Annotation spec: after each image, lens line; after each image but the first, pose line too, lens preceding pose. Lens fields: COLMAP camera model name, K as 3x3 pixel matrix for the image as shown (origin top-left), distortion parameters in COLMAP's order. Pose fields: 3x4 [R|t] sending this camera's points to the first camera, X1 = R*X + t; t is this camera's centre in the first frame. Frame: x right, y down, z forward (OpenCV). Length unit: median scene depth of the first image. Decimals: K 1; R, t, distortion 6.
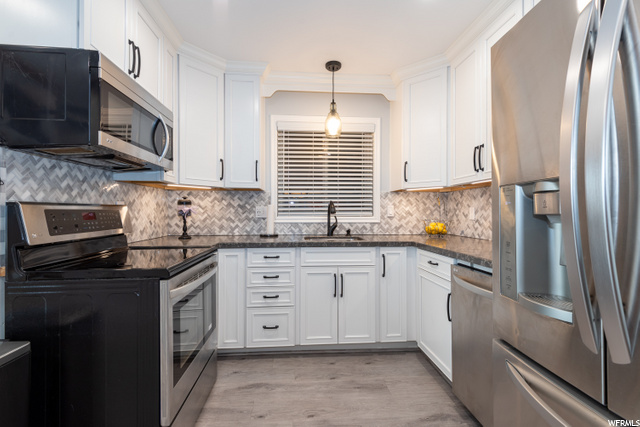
lens RADIAL K [[288.1, 0, 318.7], [0, 288.1, 211.4], [0, 0, 1]] dist [0.036045, -0.019671]
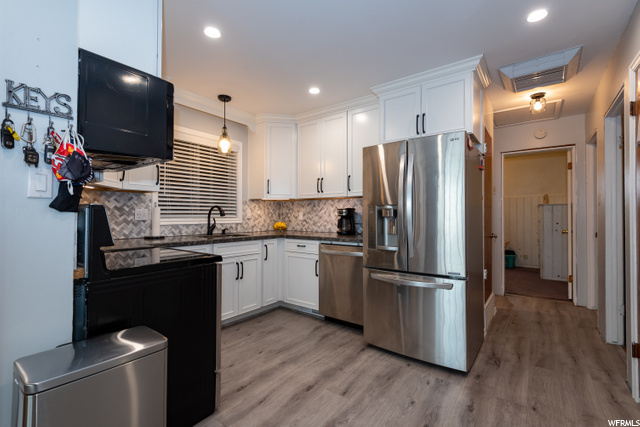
lens RADIAL K [[288.1, 0, 318.7], [0, 288.1, 211.4], [0, 0, 1]] dist [0.036045, -0.019671]
pose [[0.661546, 0.012210, 0.749805, -0.554301], [-0.005711, 0.999920, -0.011245, -0.000694], [-0.749883, 0.003157, 0.661563, -0.117620]]
